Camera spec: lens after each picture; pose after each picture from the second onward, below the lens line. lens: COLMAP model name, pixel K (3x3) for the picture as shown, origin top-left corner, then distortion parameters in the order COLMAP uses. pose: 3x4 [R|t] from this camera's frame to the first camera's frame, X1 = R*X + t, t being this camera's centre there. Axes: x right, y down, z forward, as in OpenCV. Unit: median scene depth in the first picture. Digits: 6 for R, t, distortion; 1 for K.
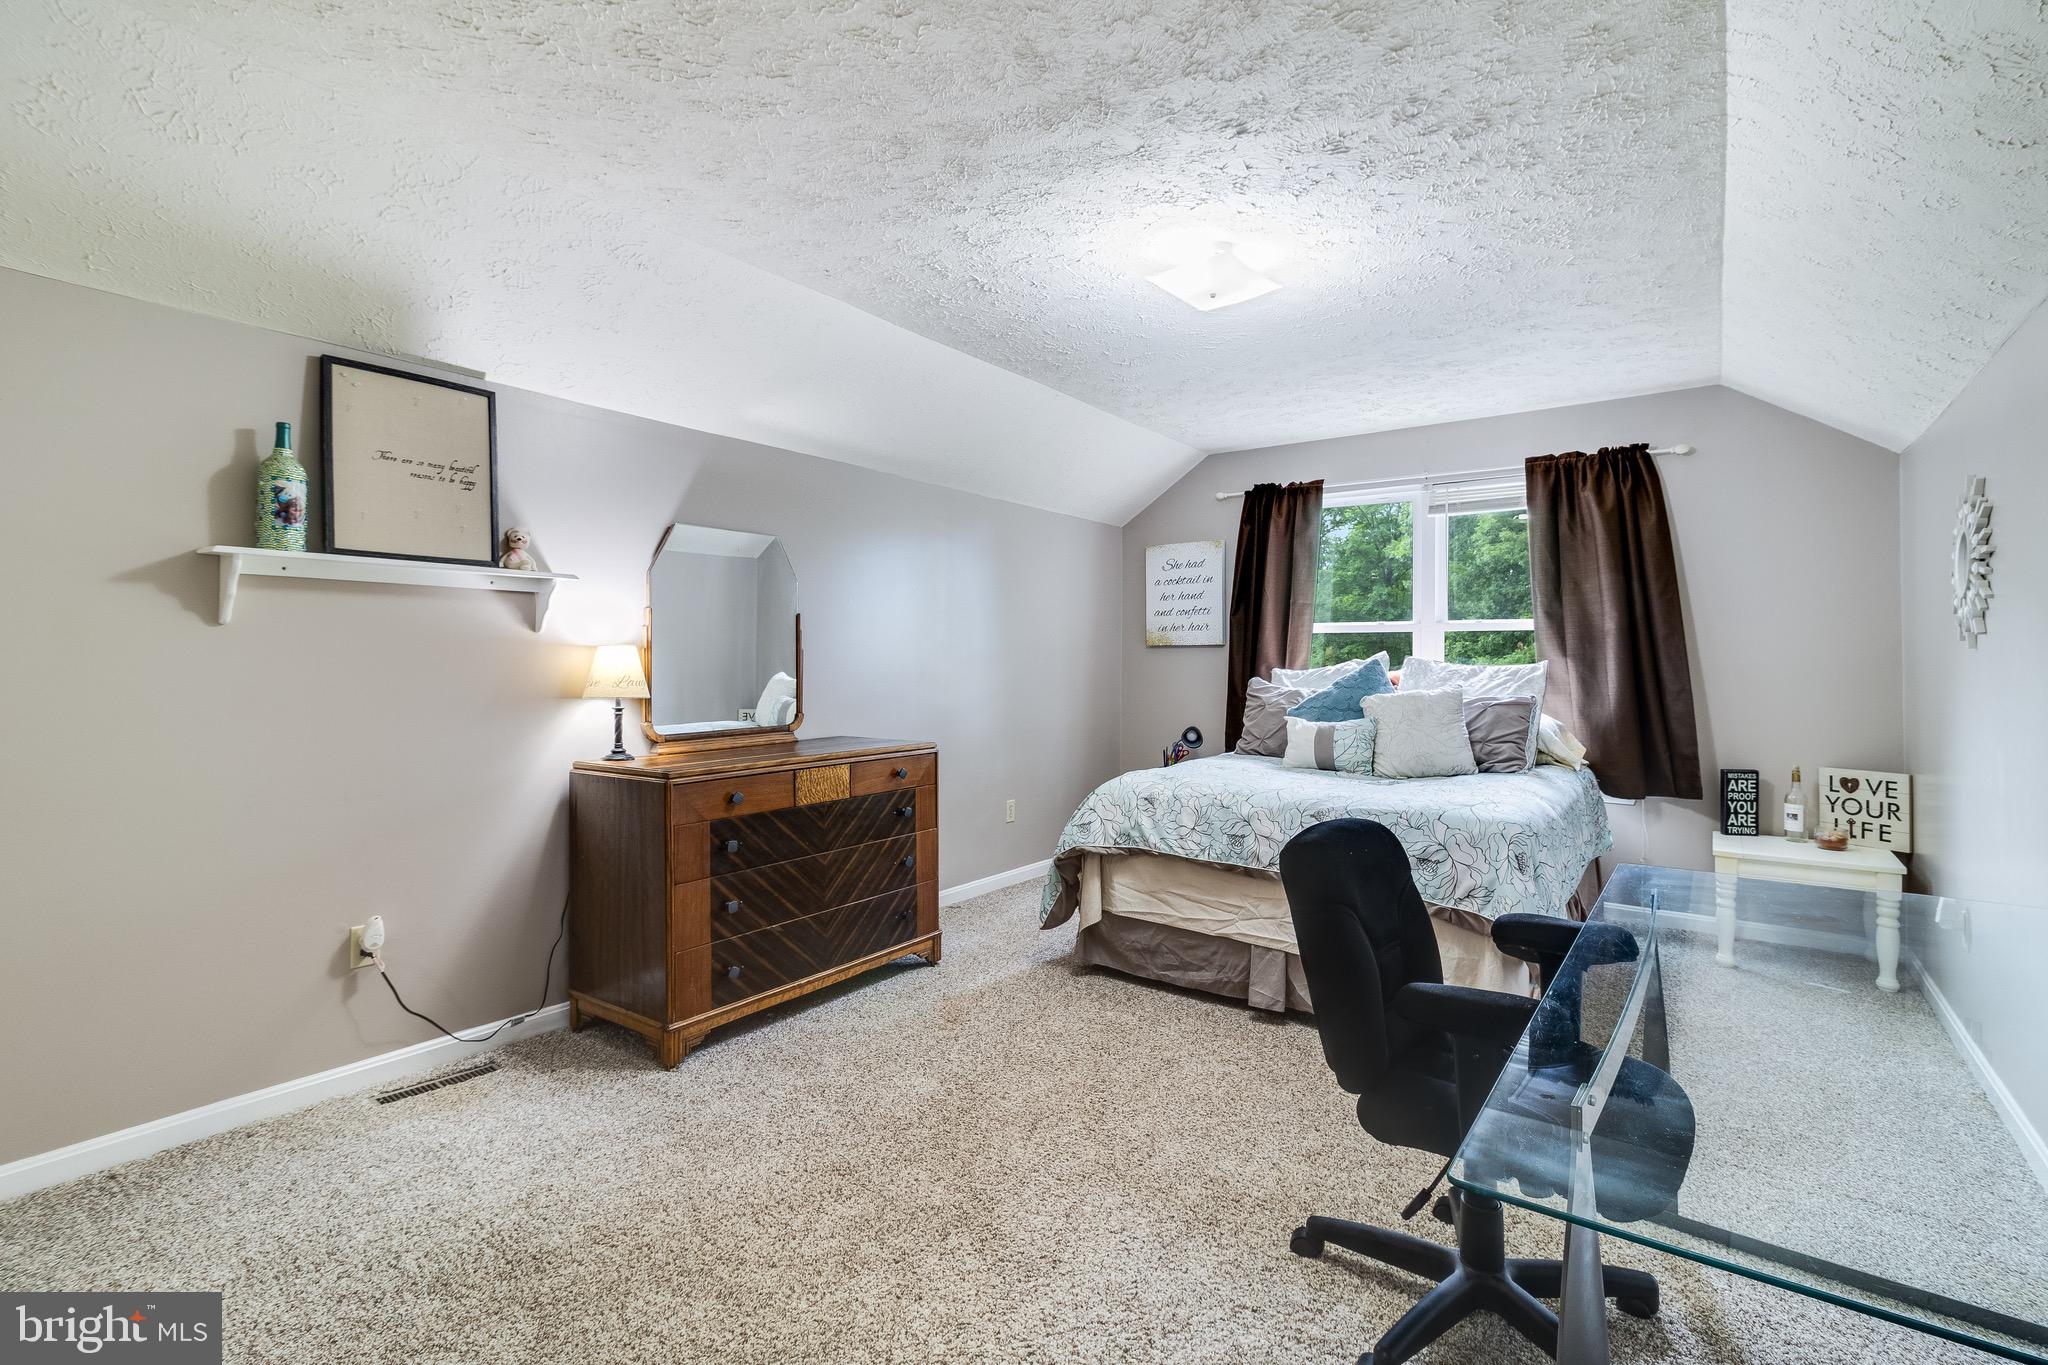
lens RADIAL K [[944.1, 0, 1018.1], [0, 944.1, 670.9], [0, 0, 1]] dist [0.004586, -0.000224]
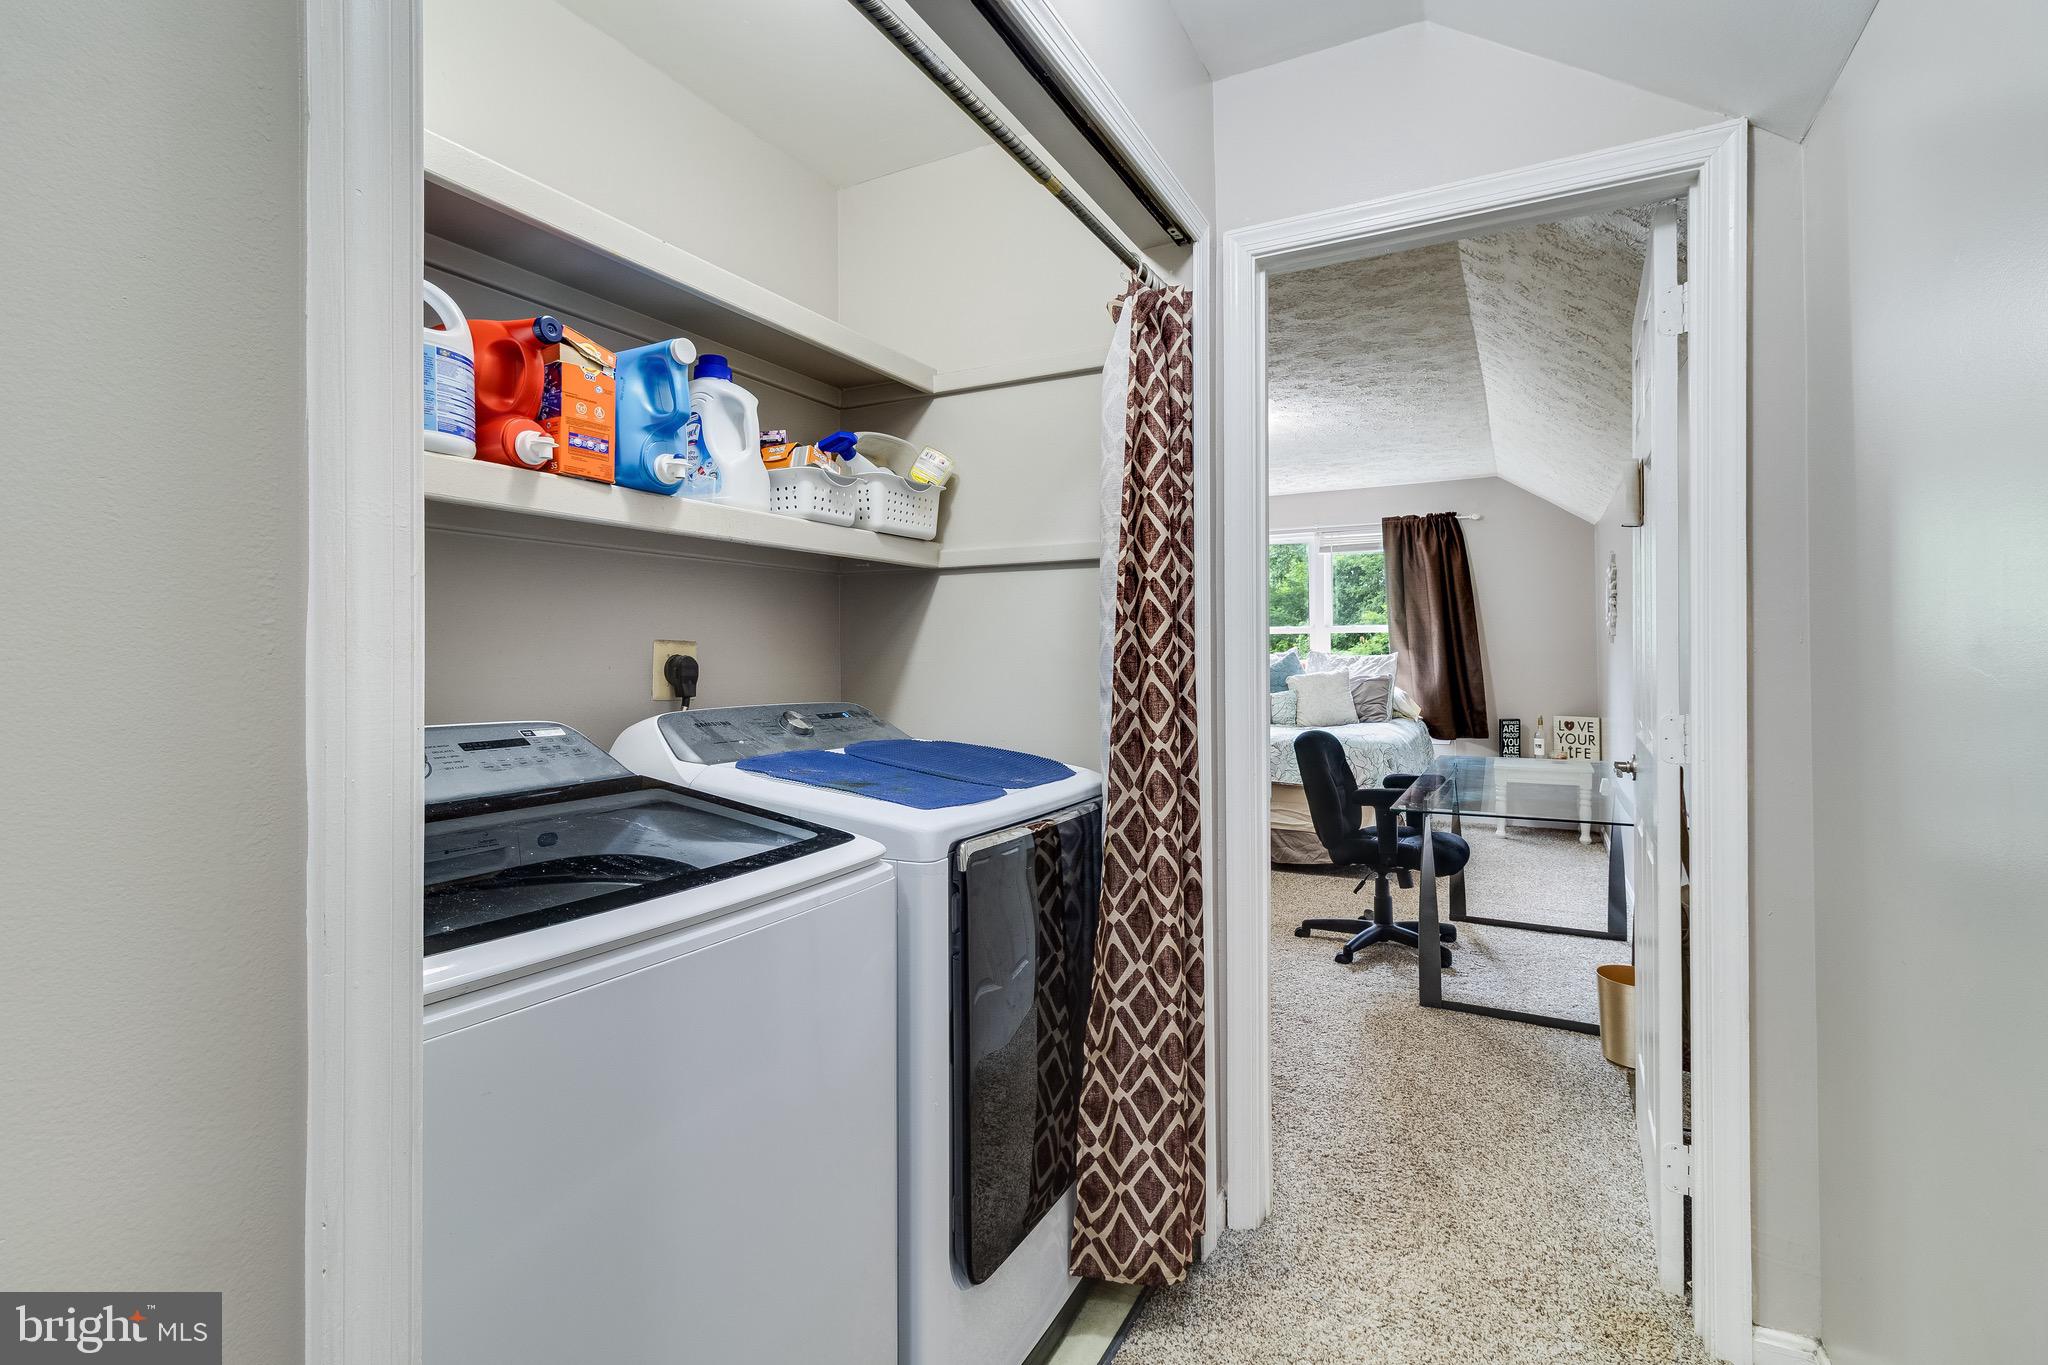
lens RADIAL K [[944.1, 0, 1027.9], [0, 944.1, 674.6], [0, 0, 1]] dist [0.004586, -0.000224]
pose [[0.988471, -0.013294, 0.150829, -0.292476], [0.011958, 0.999881, 0.009762, 0.004083], [-0.150940, -0.007845, 0.988512, -0.470284]]
